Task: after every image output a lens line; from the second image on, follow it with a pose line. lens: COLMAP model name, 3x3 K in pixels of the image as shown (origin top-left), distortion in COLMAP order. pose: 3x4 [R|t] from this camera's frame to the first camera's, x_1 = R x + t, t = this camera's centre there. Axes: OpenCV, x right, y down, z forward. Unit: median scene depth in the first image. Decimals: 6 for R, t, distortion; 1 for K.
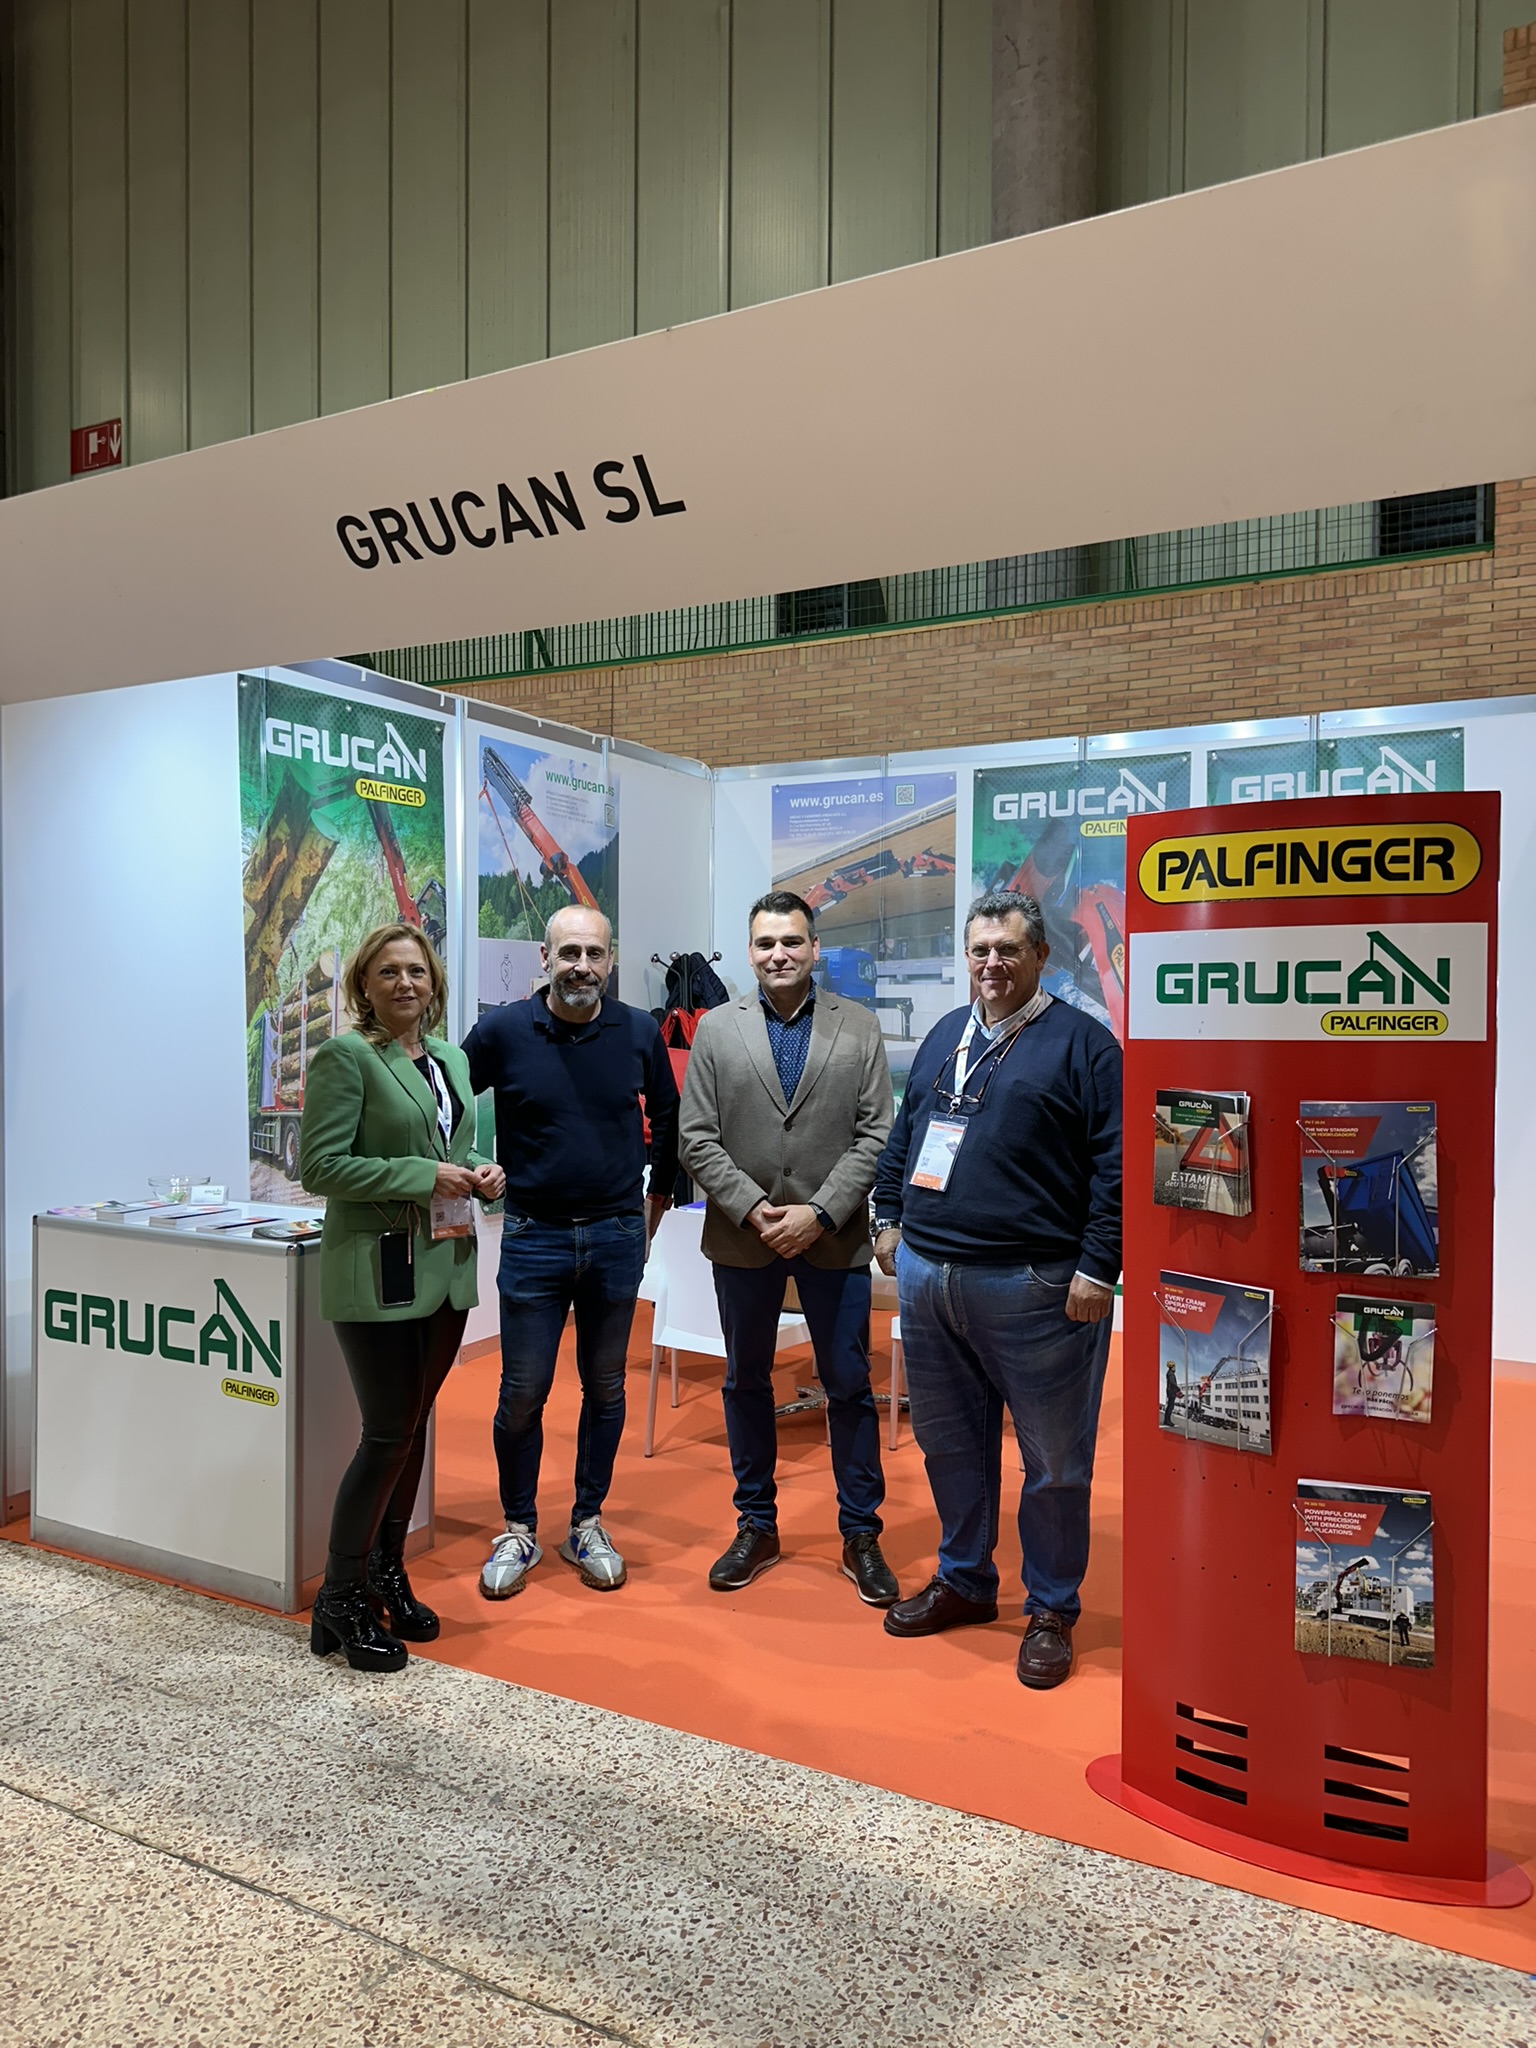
lens RADIAL K [[1420.4, 0, 768.3], [0, 1420.4, 1031.7], [0, 0, 1]] dist [0.126891, -0.246975]
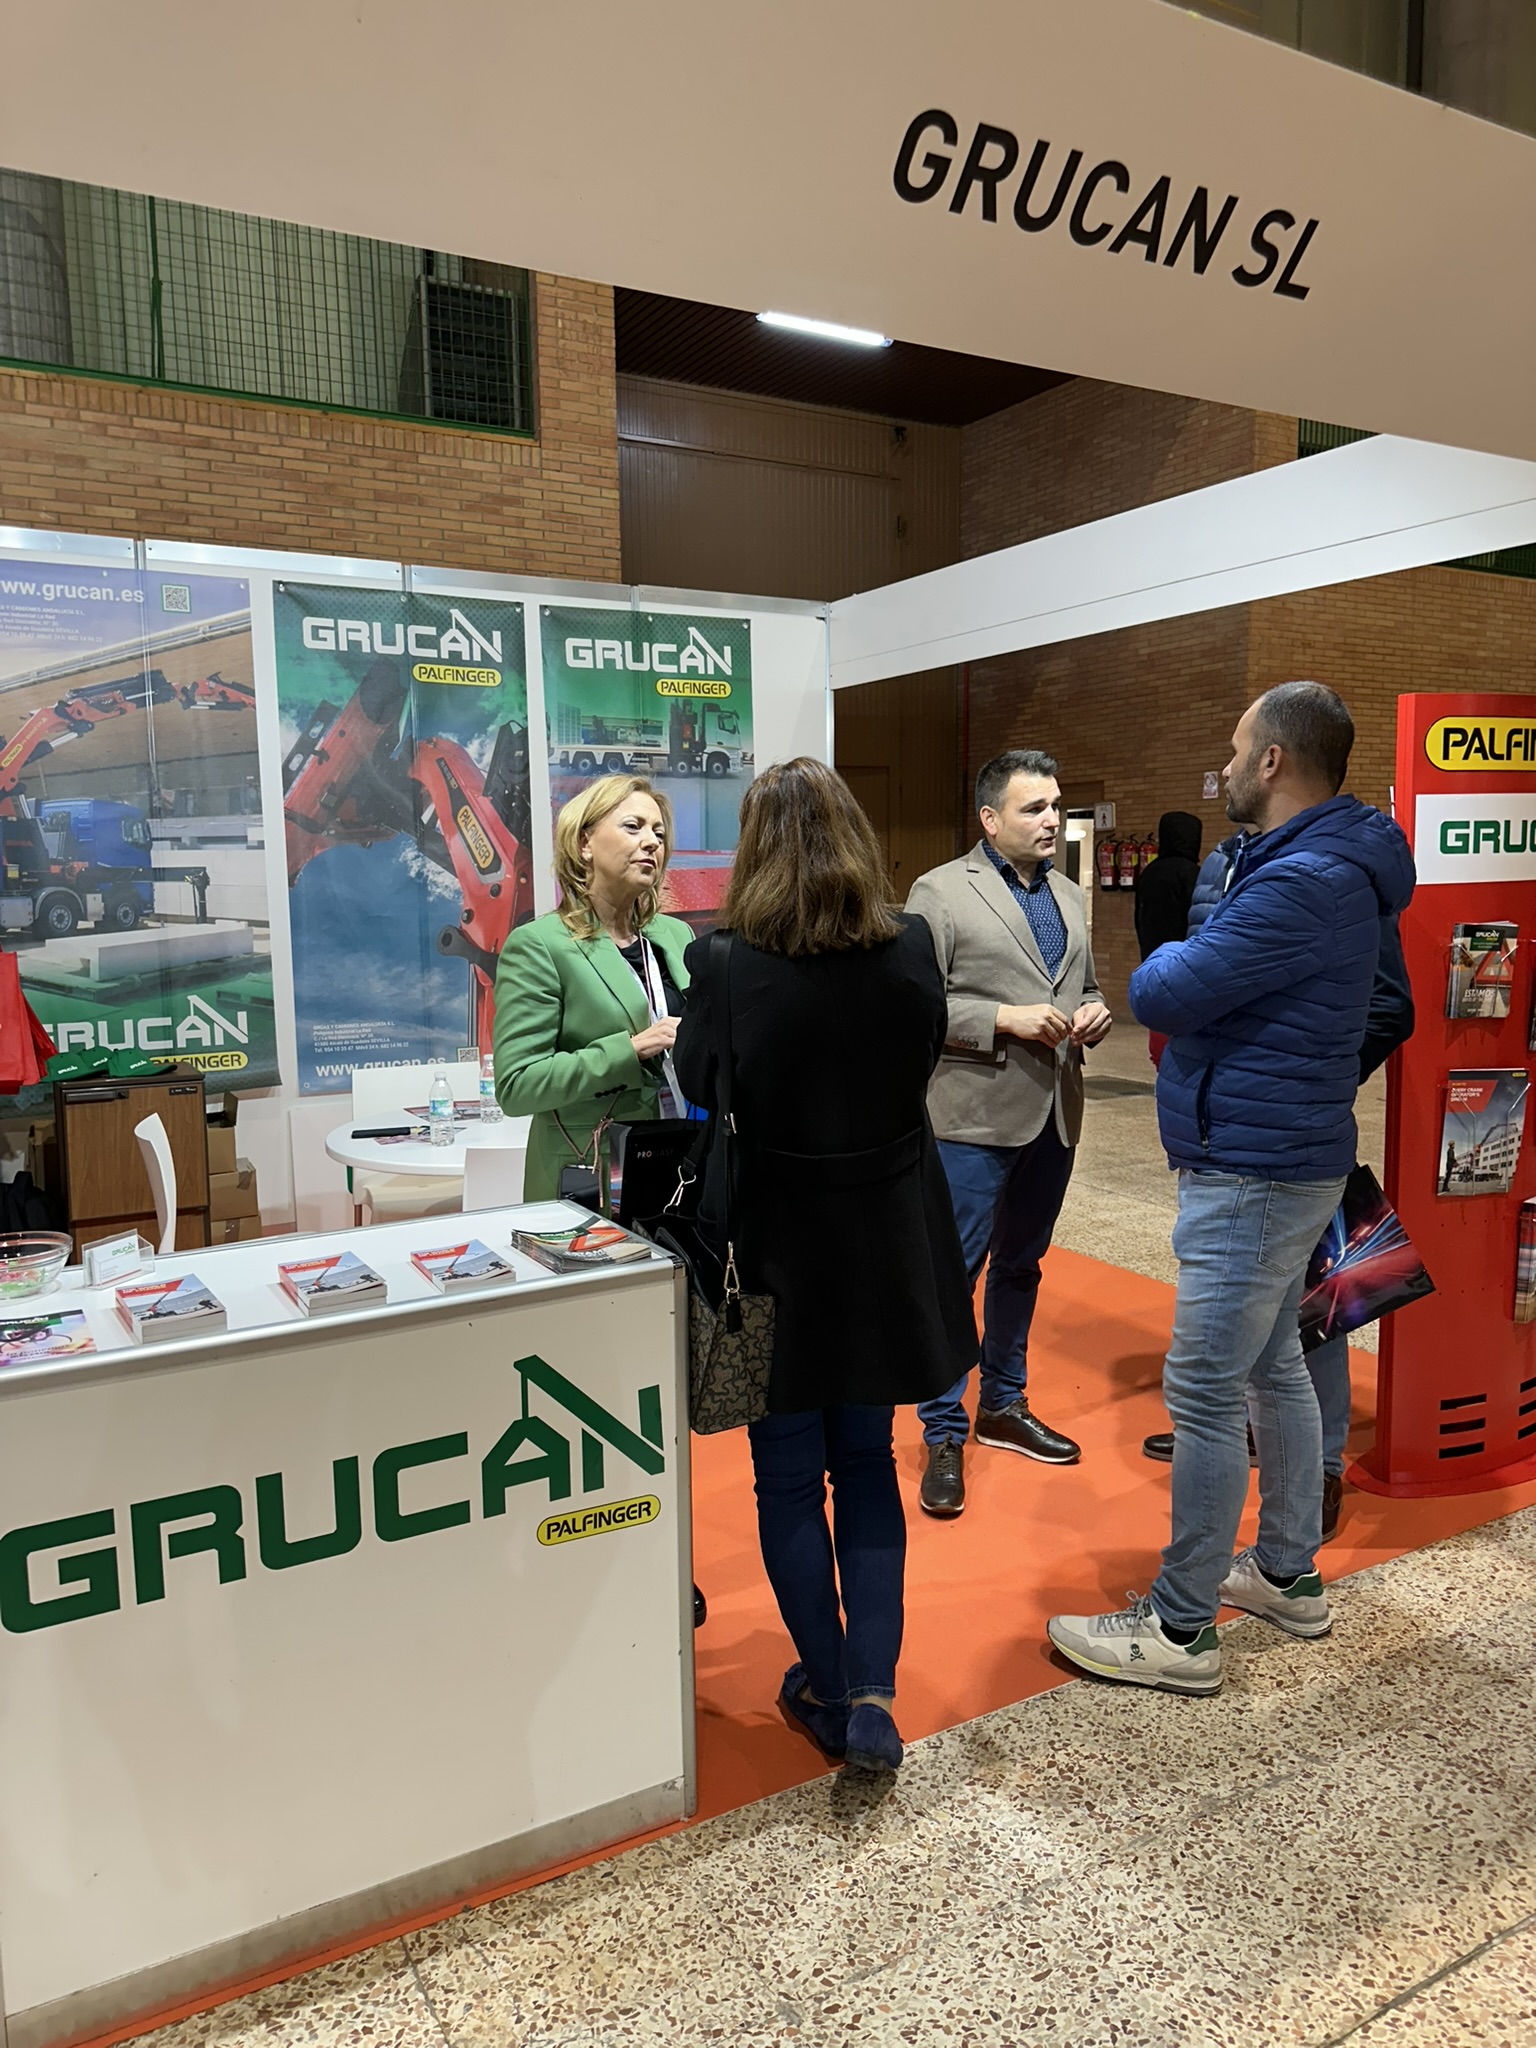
lens RADIAL K [[1420.4, 0, 768.3], [0, 1420.4, 1031.7], [0, 0, 1]] dist [0.126891, -0.246975]
pose [[0.529359, -0.110559, 0.841163, -0.440517], [0.035356, 0.993486, 0.108330, -0.009312], [-0.847661, -0.027605, 0.529820, 0.341167]]
